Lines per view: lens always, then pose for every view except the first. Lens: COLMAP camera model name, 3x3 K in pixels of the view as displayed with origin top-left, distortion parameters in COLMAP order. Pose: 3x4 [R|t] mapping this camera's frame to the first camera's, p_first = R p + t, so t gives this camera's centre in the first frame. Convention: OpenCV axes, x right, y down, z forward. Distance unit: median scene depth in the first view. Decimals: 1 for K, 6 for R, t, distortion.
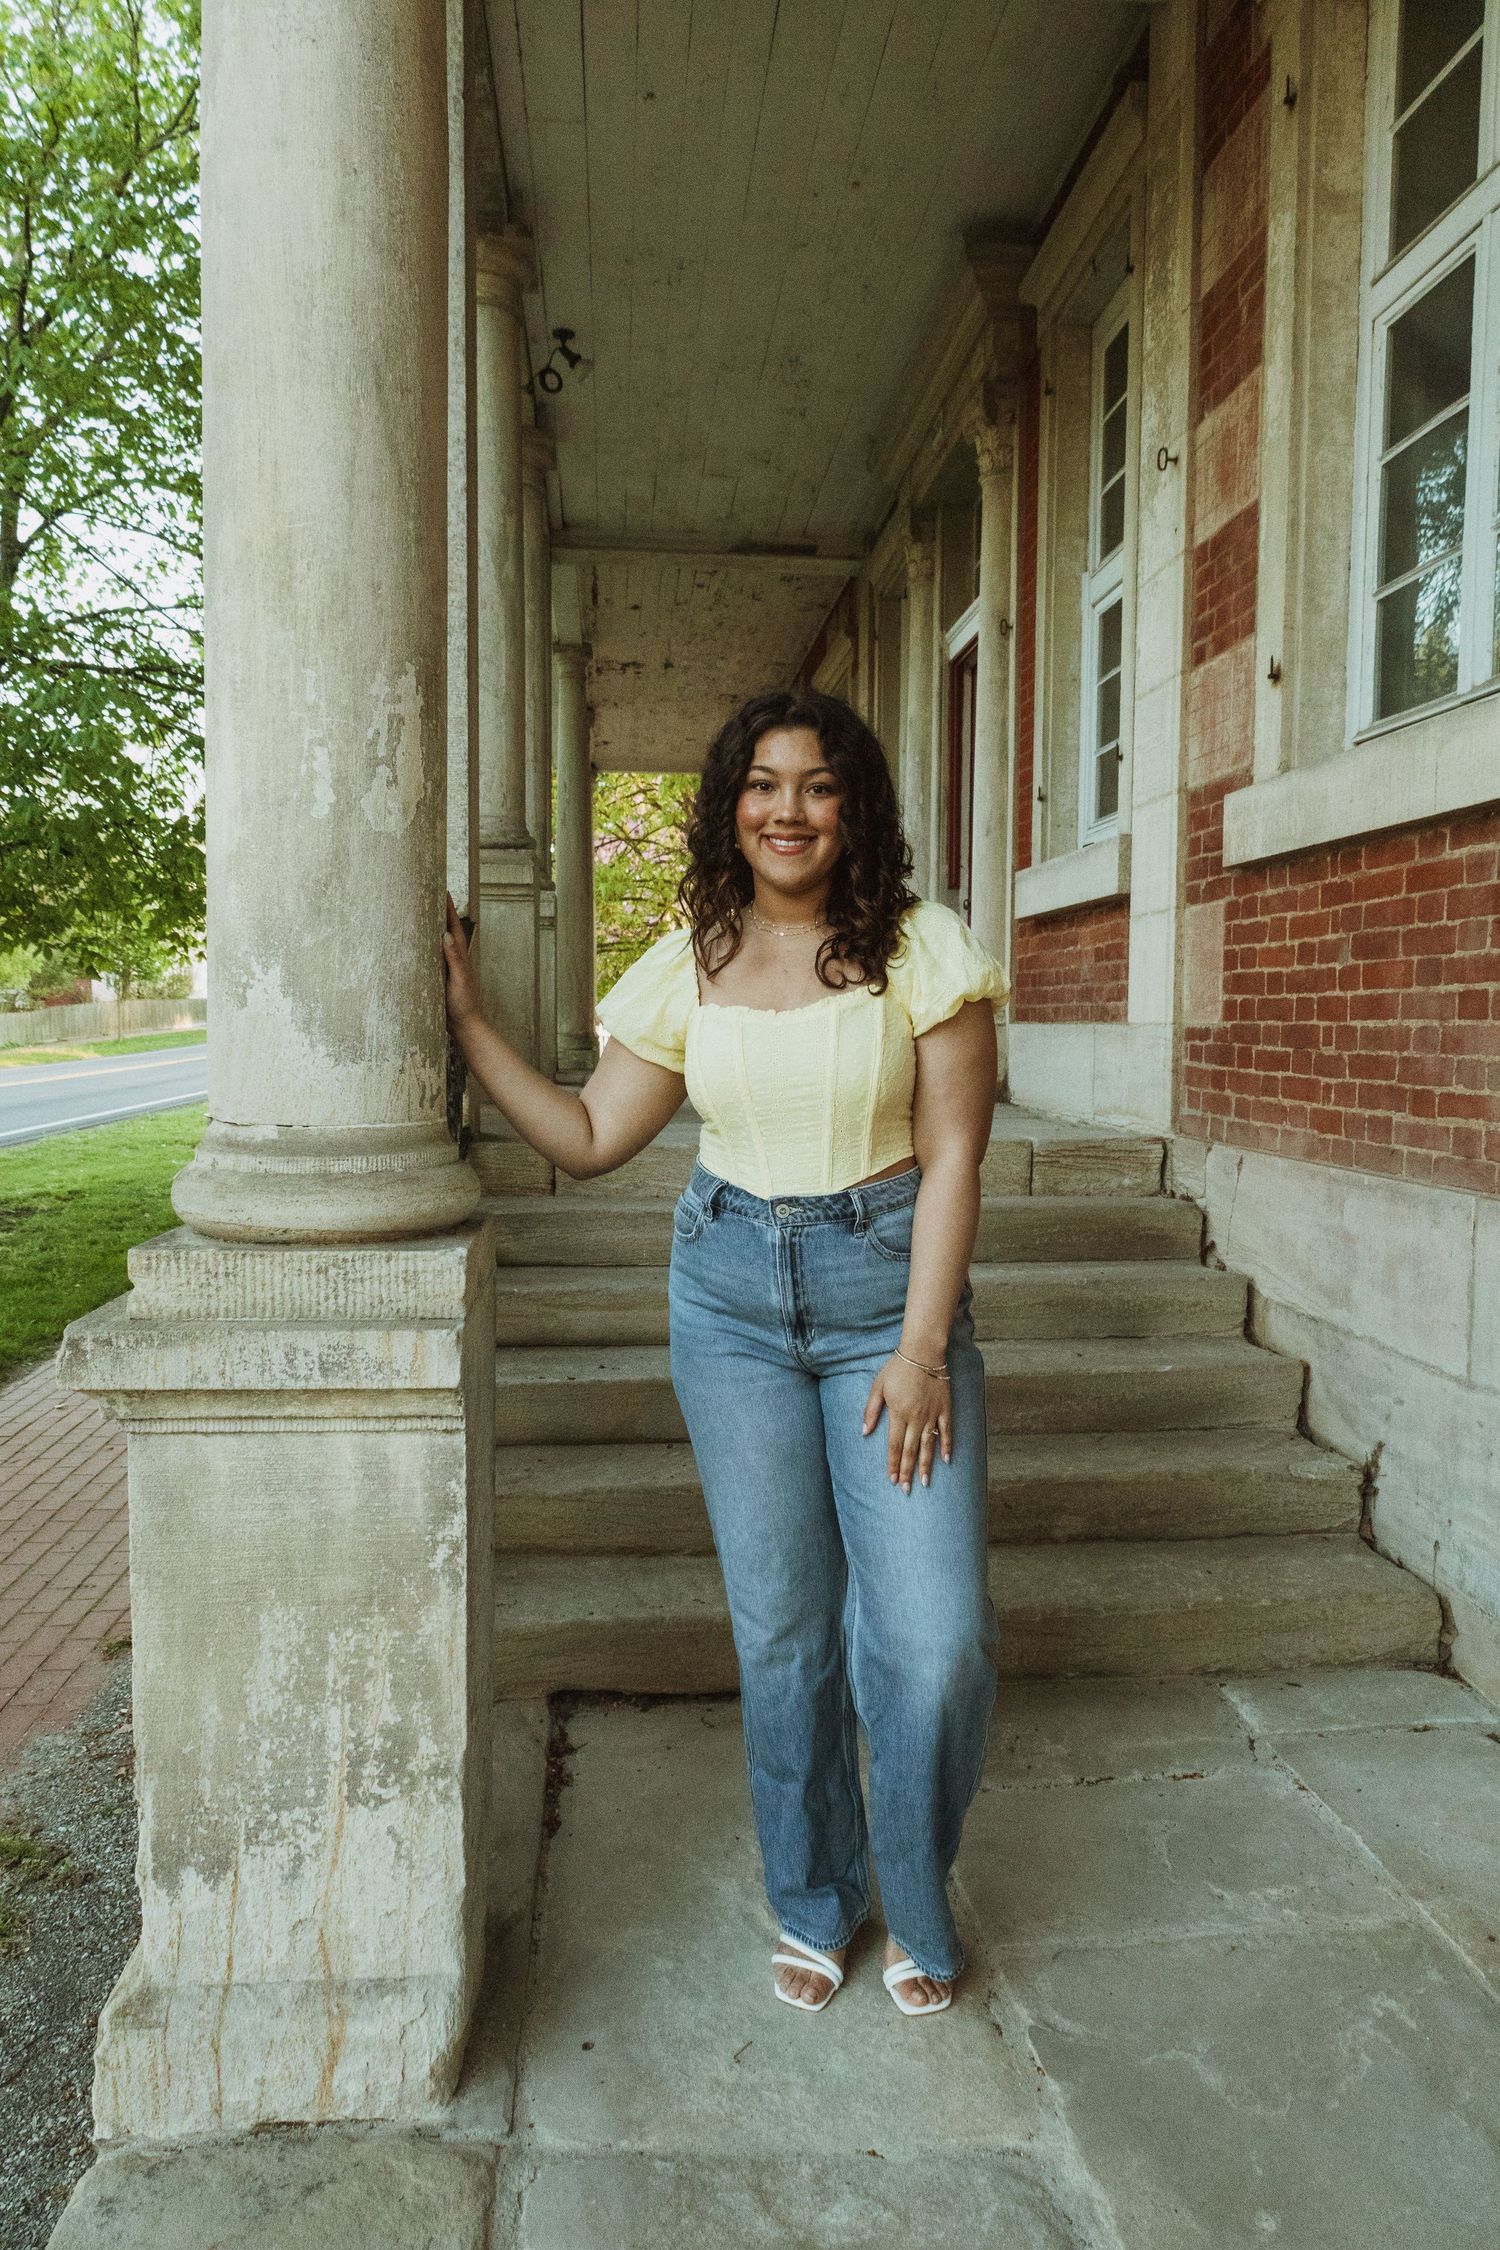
lens RADIAL K [[1411.0, 0, 750.0], [0, 1411.0, 1125.0], [0, 0, 1]] dist [-0.002540, 0.005202]
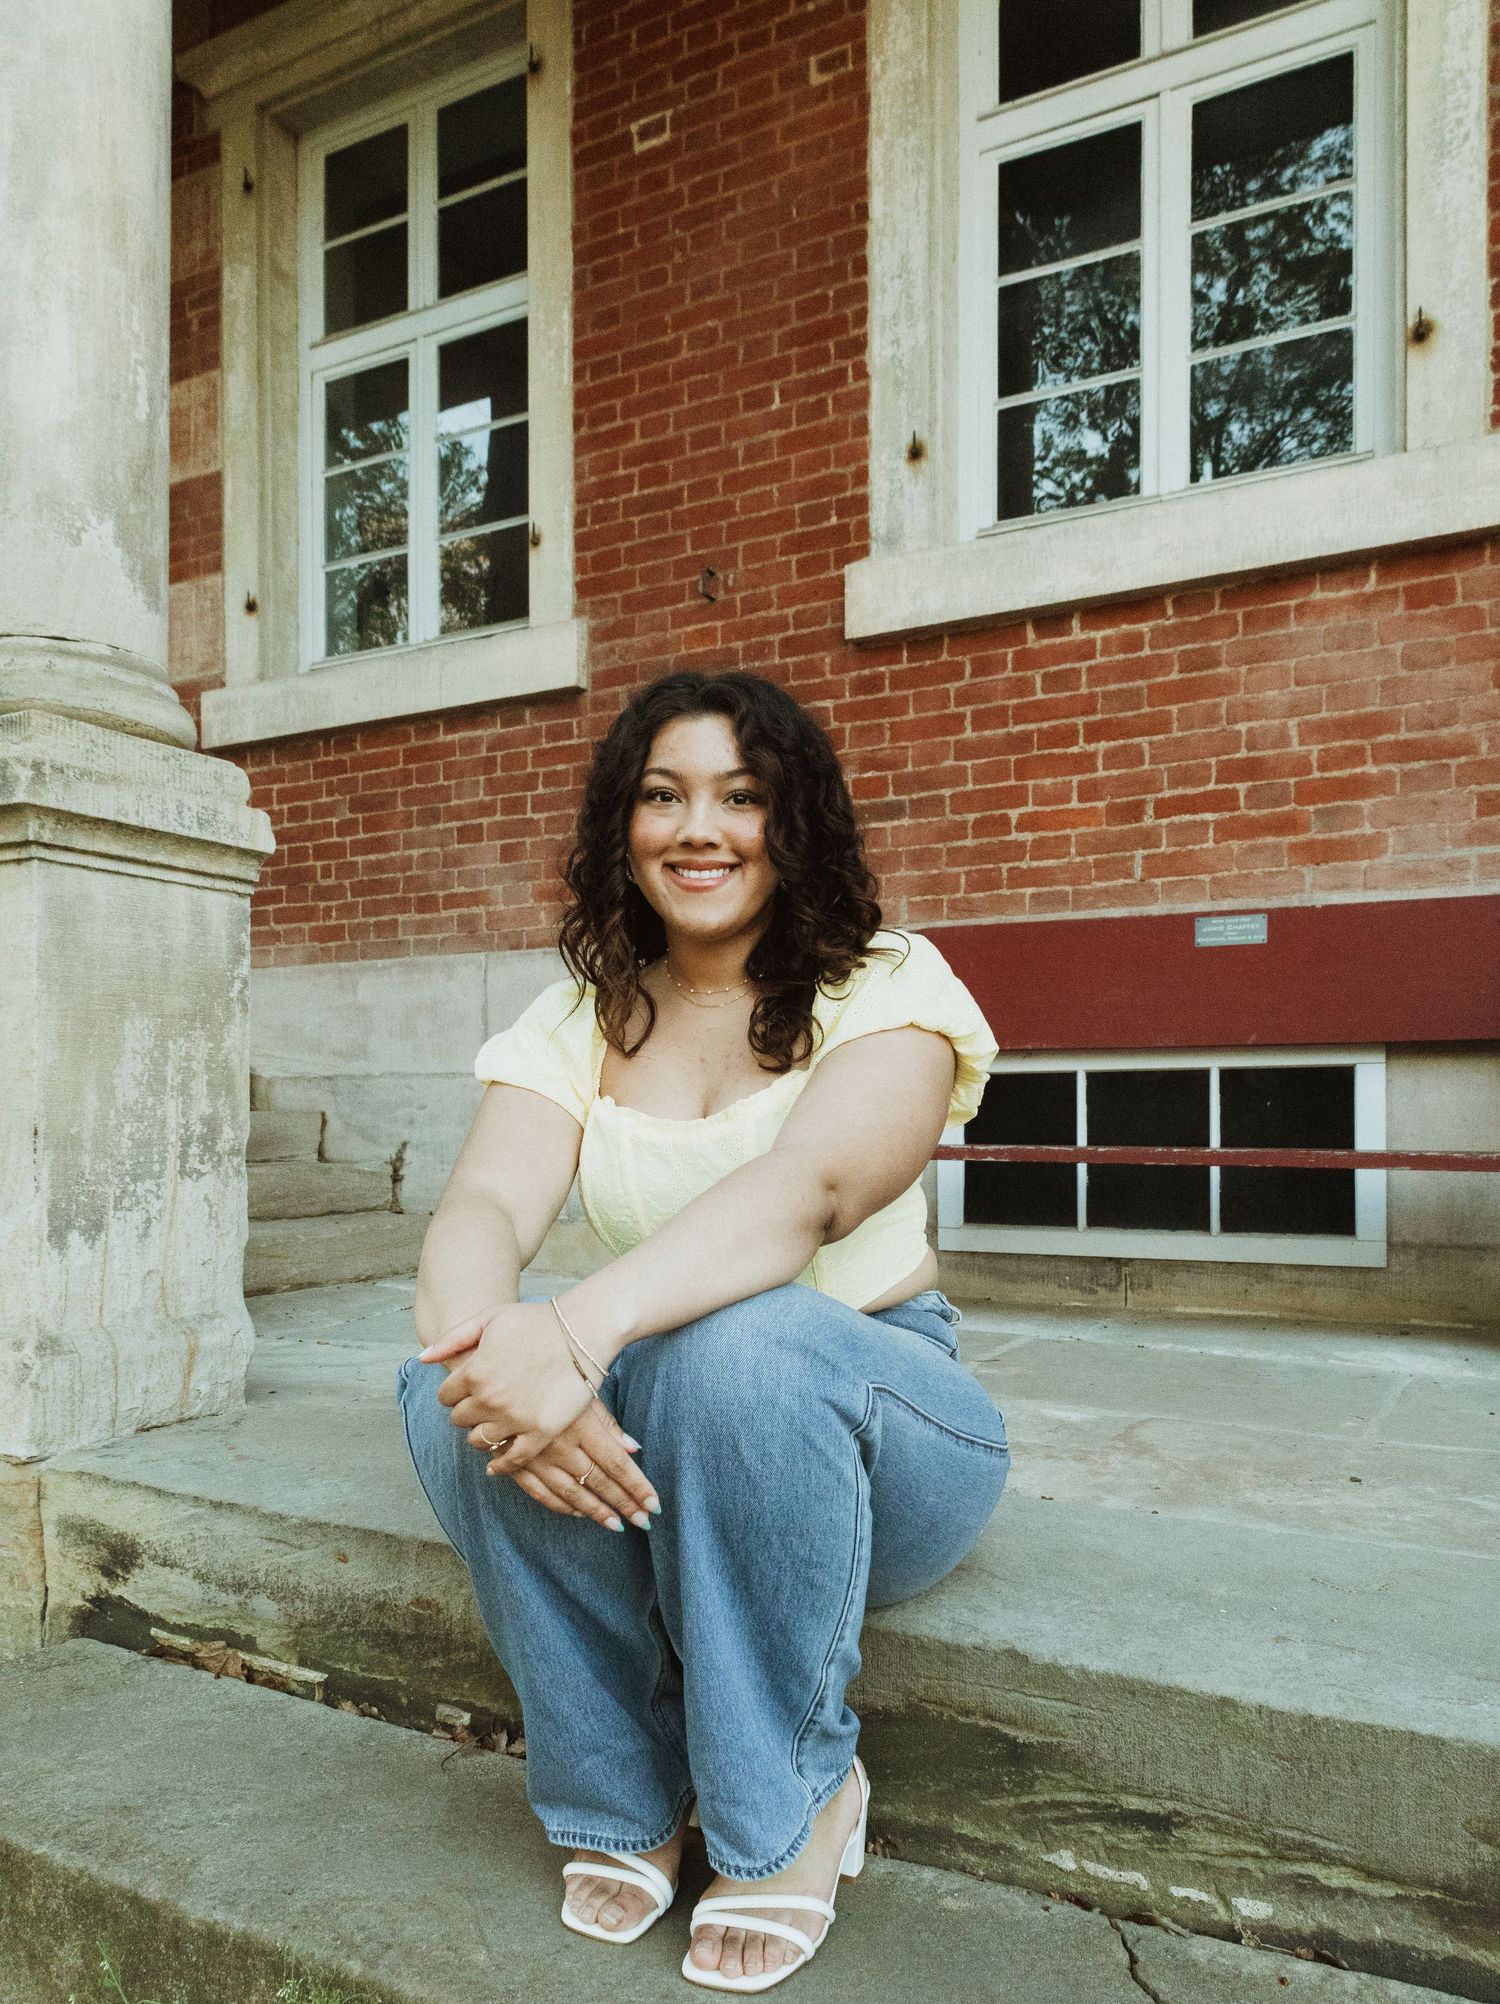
lens RADIAL K [[1246.4, 0, 750.0], [0, 1246.4, 1002.0], [0, 0, 1]] dist [-0.007242, -0.000542]
pose [[0.600443, 0.011850, 0.799580, -0.372627], [0.043422, 0.997932, -0.047397, 0.168625], [-0.798488, 0.063179, 0.598687, -0.043565]]
